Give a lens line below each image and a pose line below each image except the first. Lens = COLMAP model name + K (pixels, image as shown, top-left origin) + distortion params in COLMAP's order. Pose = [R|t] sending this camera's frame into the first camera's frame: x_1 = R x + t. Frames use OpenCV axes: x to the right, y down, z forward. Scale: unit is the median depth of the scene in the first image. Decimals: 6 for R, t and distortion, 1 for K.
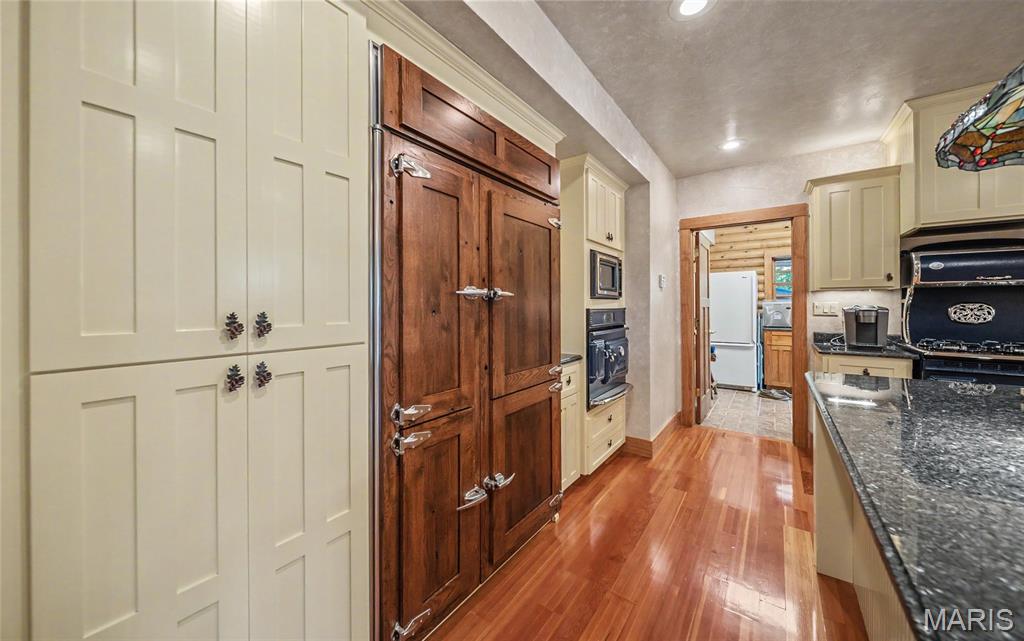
lens RADIAL K [[360.0, 0, 509.7], [0, 360.0, 304.0], [0, 0, 1]] dist [0.000156, -0.000012]
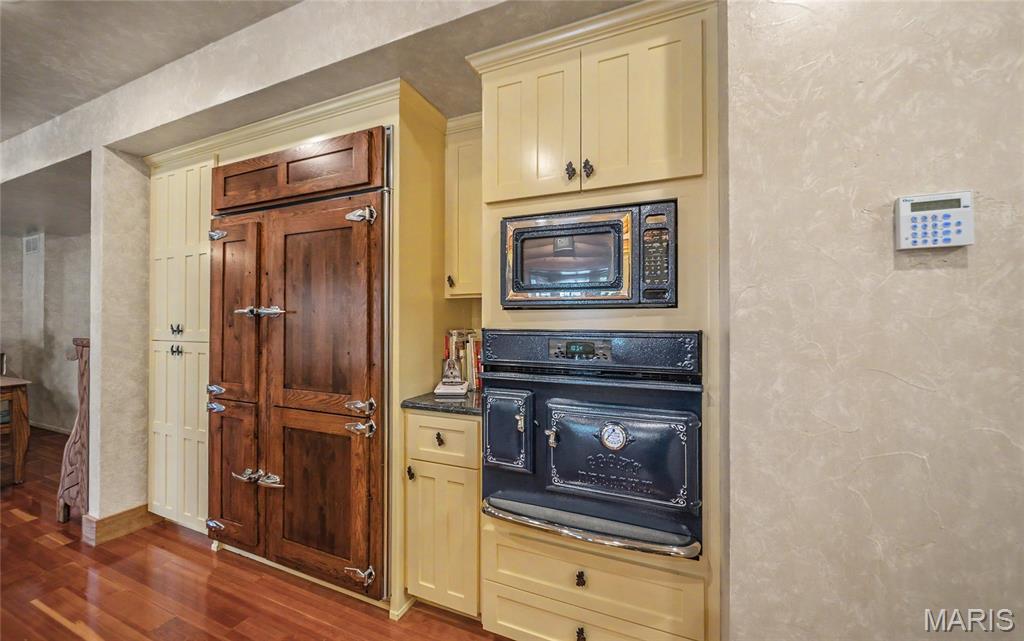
lens RADIAL K [[367.5, 0, 508.1], [0, 367.5, 323.9], [0, 0, 1]] dist [-0.000193, -0.000057]
pose [[0.242555, 0.004701, -0.970126, 0.705523], [0.000079, 0.999988, 0.004865, 0.002335], [0.970138, -0.001257, 0.242552, 0.813959]]
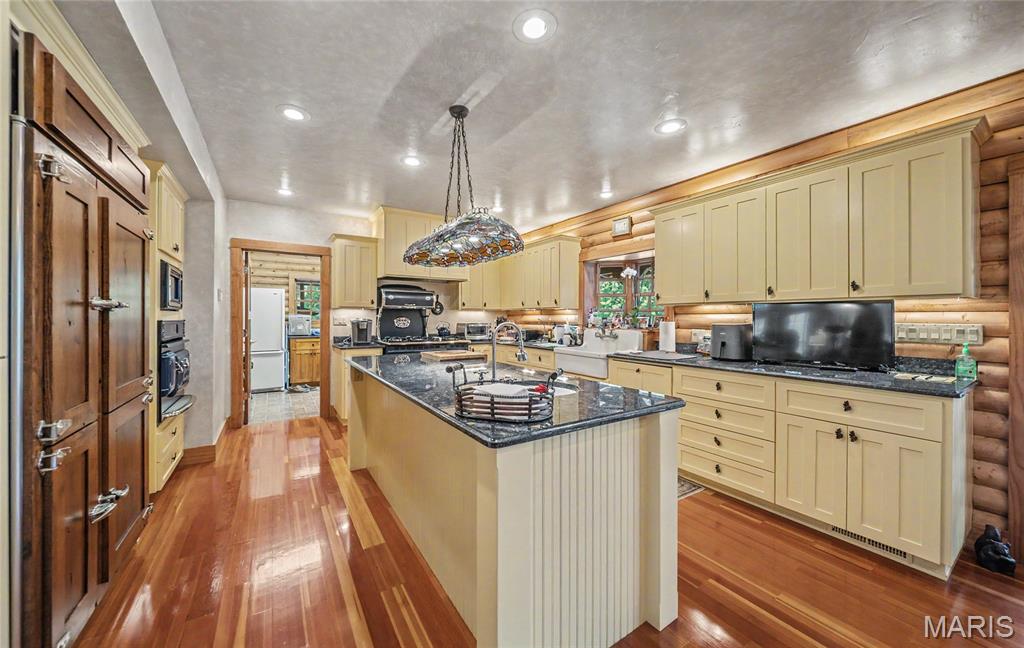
lens RADIAL K [[365.4, 0, 500.9], [0, 365.4, 317.9], [0, 0, 1]] dist [0.000251, 0.000041]
pose [[0.365220, 0.004348, 0.930911, -0.332046], [-0.007375, 0.999971, -0.001777, 0.000546], [-0.930892, -0.006216, 0.365242, -0.200572]]
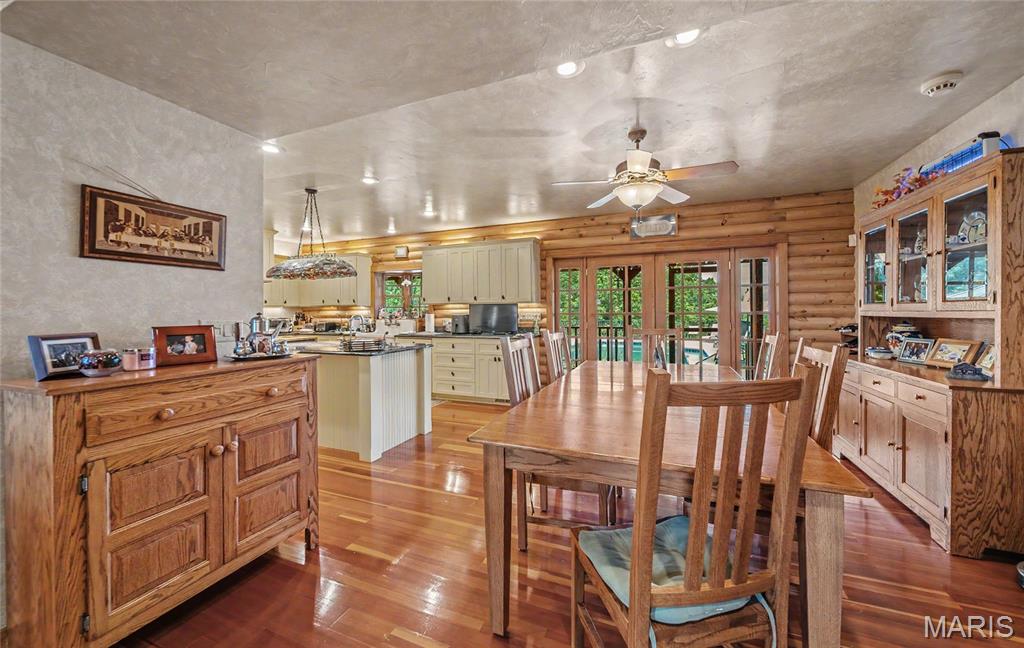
lens RADIAL K [[380.3, 0, 511.1], [0, 380.3, 312.1], [0, 0, 1]] dist [0.000044, 0.000000]
pose [[-0.245962, 0.006814, 0.969255, -1.207949], [0.004709, 0.999972, -0.005835, 0.011268], [-0.969268, 0.003129, -0.245988, -0.189721]]
